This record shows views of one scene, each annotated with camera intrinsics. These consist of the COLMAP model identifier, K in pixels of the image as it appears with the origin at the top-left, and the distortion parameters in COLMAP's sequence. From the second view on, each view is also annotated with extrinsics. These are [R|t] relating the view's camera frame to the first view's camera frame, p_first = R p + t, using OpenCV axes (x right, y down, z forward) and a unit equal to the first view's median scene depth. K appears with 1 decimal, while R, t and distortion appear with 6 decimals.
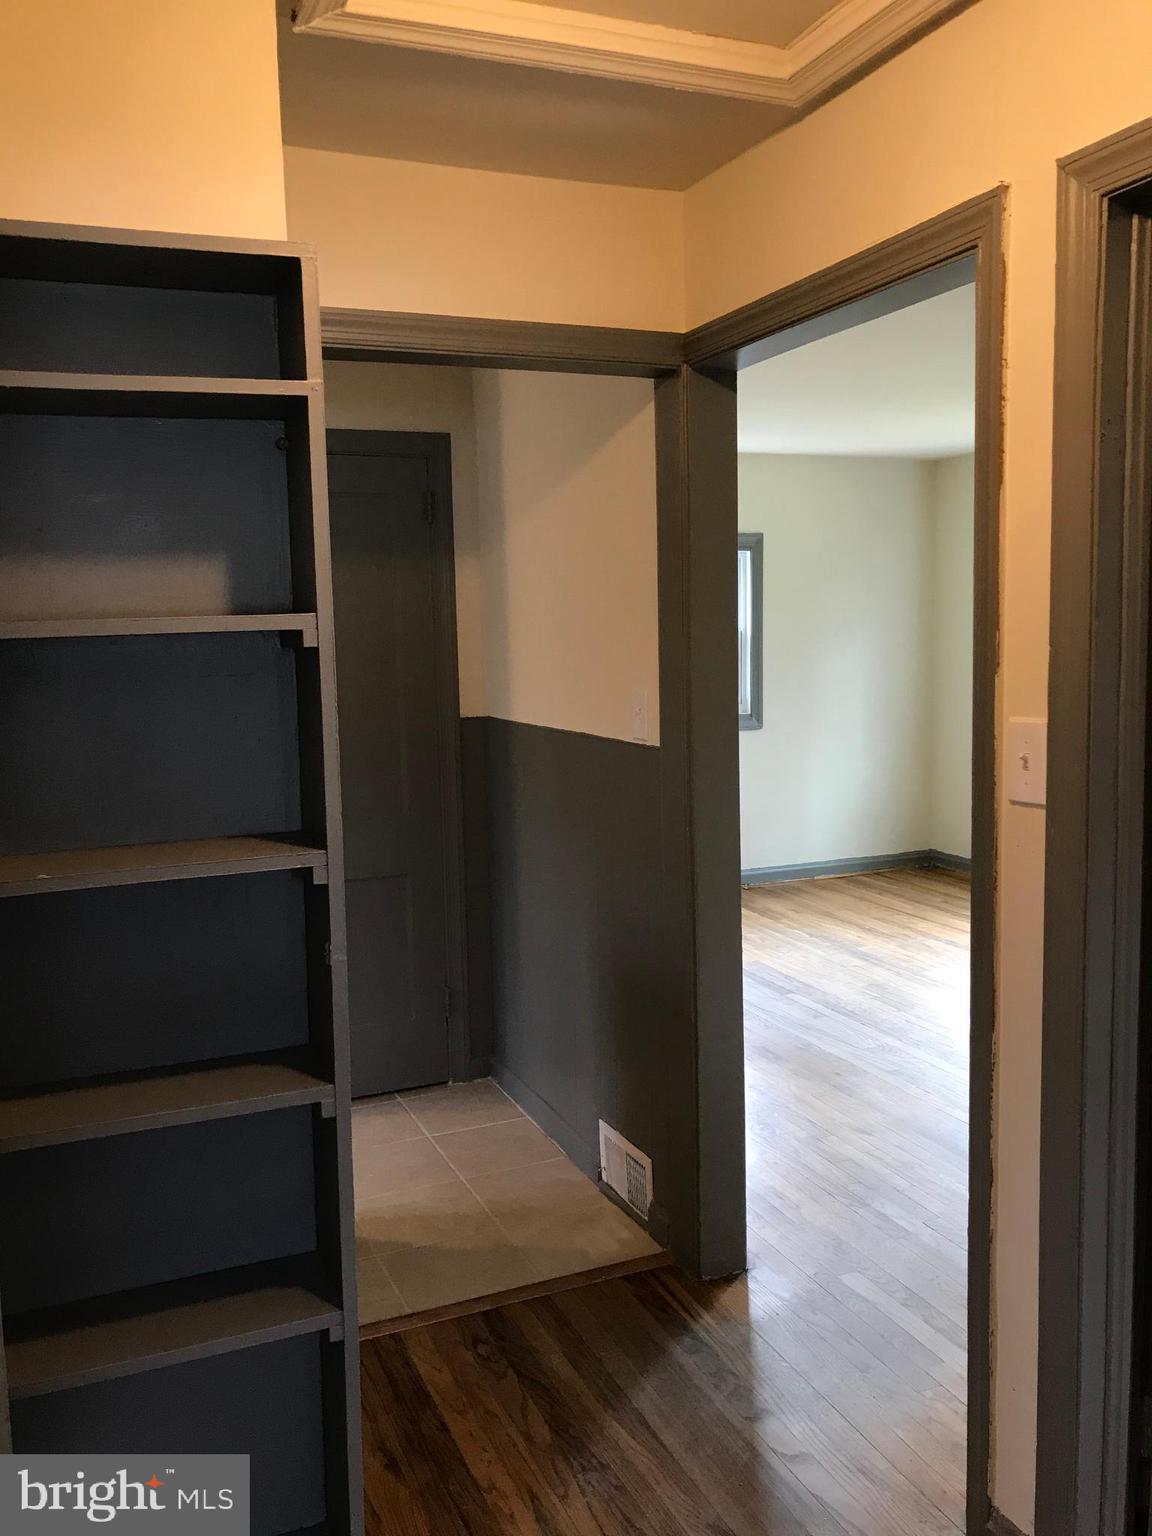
lens RADIAL K [[1282.9, 0, 569.6], [0, 1282.9, 760.7], [0, 0, 1]] dist [0.030101, -0.041909]
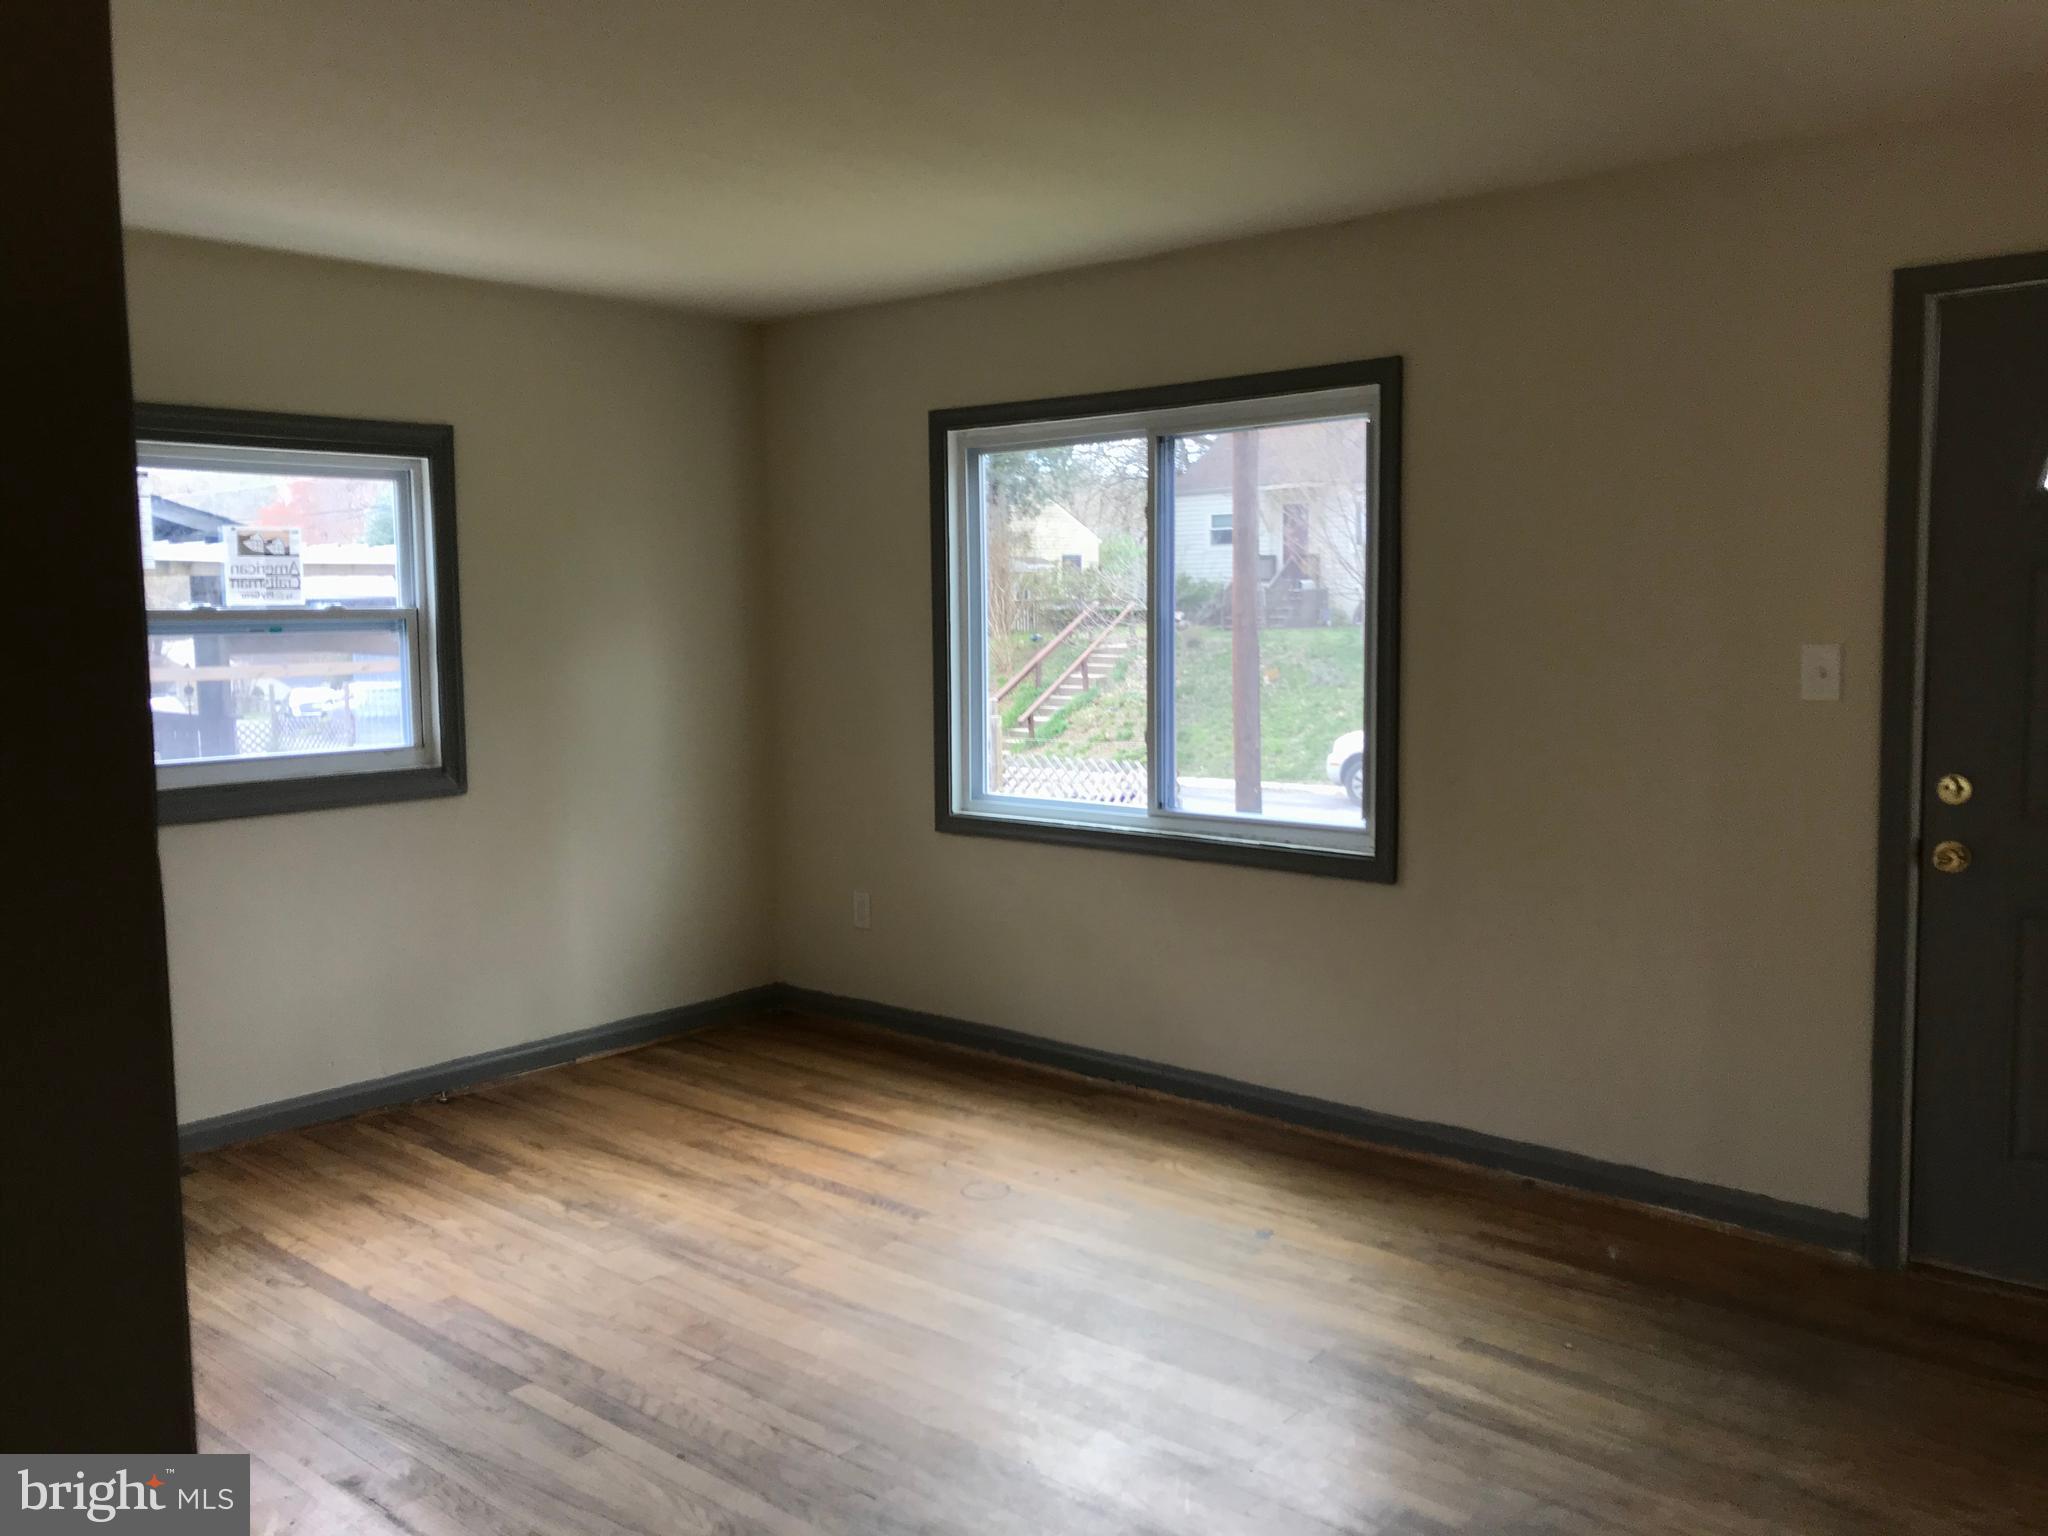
lens RADIAL K [[1710.5, 0, 1010.6], [0, 1710.5, 765.2], [0, 0, 1]] dist [0.030101, -0.041909]
pose [[0.906839, -0.030734, 0.420356, 0.063631], [0.038515, 0.999208, -0.010034, -0.023490], [-0.419715, 0.025290, 0.907304, 0.292674]]
